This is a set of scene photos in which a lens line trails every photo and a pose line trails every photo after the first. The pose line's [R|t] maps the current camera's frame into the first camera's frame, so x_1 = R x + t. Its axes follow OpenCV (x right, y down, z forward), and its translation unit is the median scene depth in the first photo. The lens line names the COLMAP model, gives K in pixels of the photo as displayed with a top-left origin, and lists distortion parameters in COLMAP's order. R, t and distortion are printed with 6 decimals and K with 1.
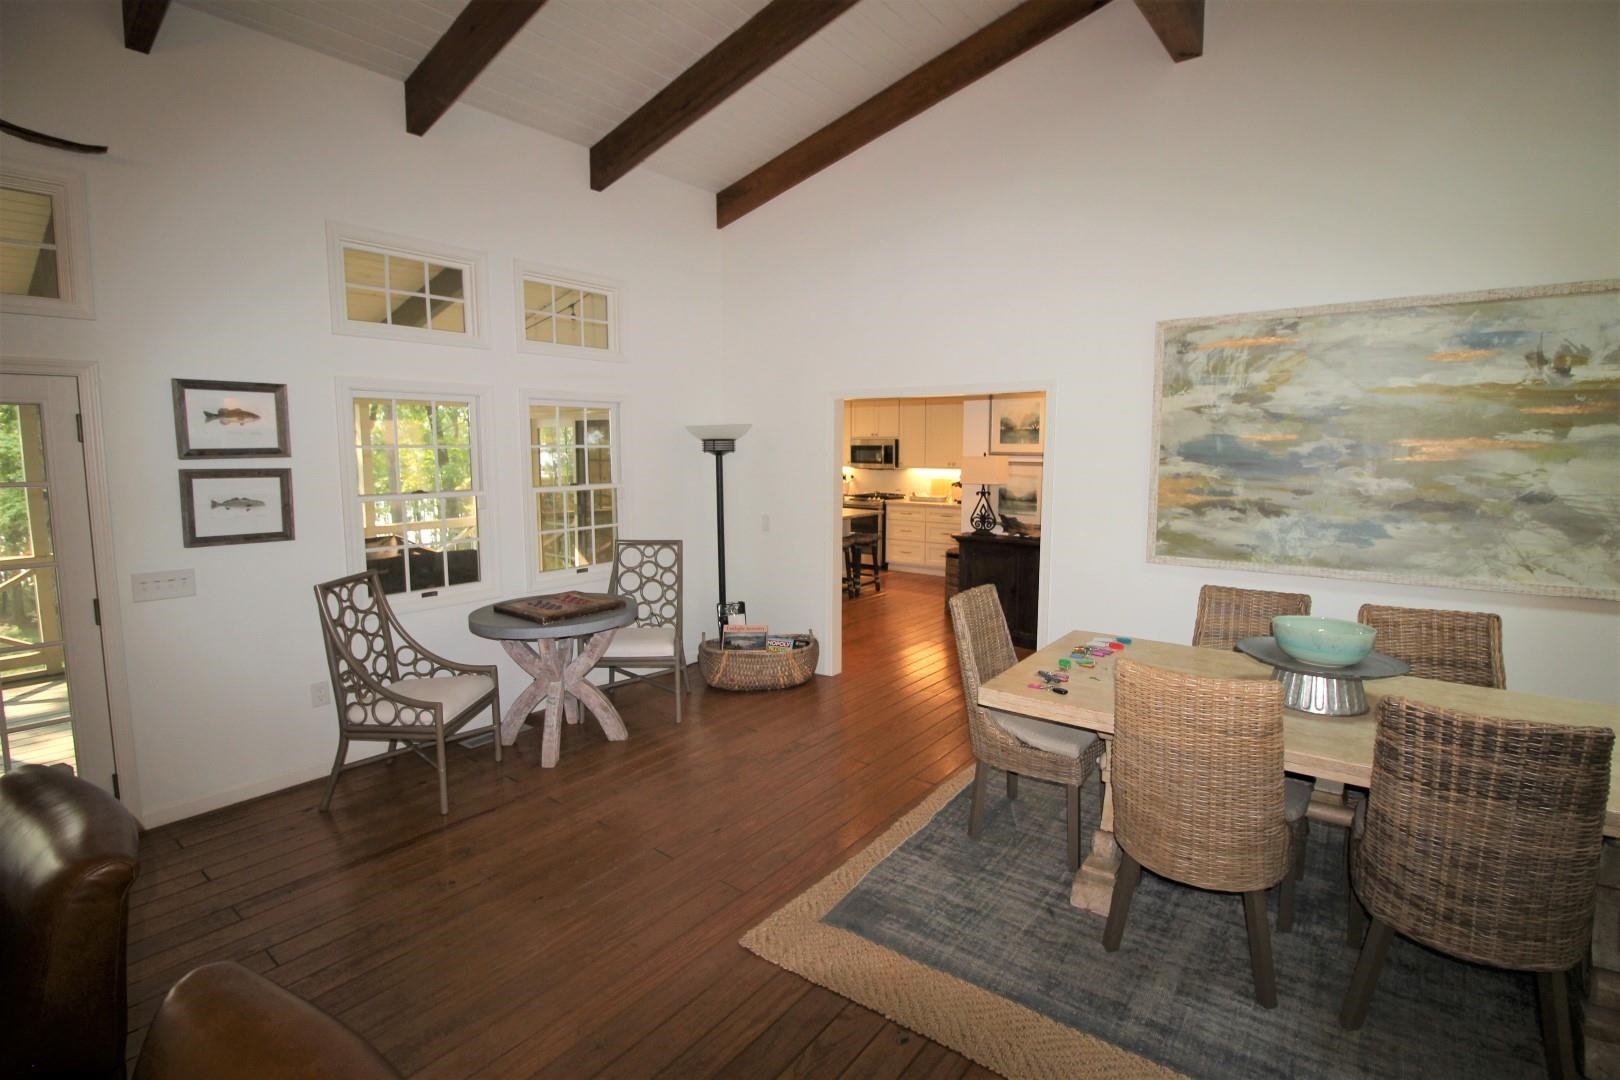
lens RADIAL K [[754.2, 0, 810.0], [0, 754.2, 540.0], [0, 0, 1]] dist [-0.001136, -0.010642]
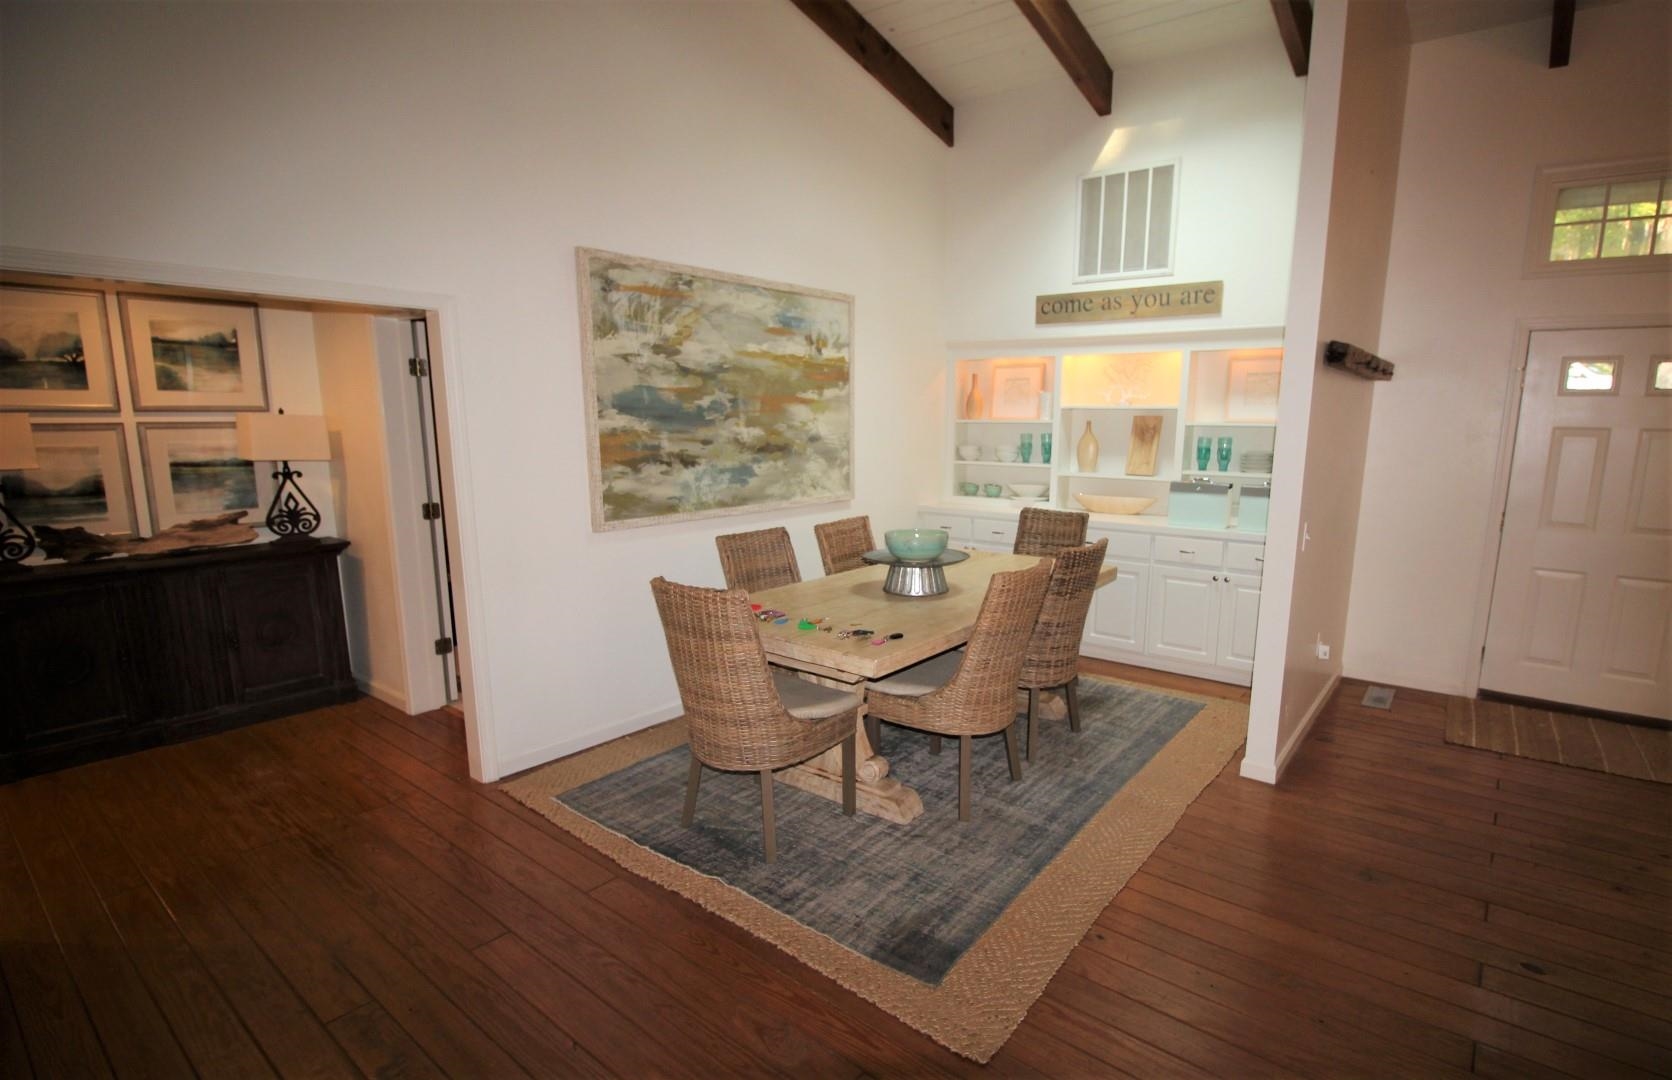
lens RADIAL K [[883.4, 0, 837.5], [0, 883.4, 597.2], [0, 0, 1]] dist [0.002006, -0.021032]
pose [[-0.033373, -0.200472, 0.979131, -0.659059], [0.113547, 0.972573, 0.202999, -0.083485], [-0.992972, 0.117952, -0.009694, 0.848146]]
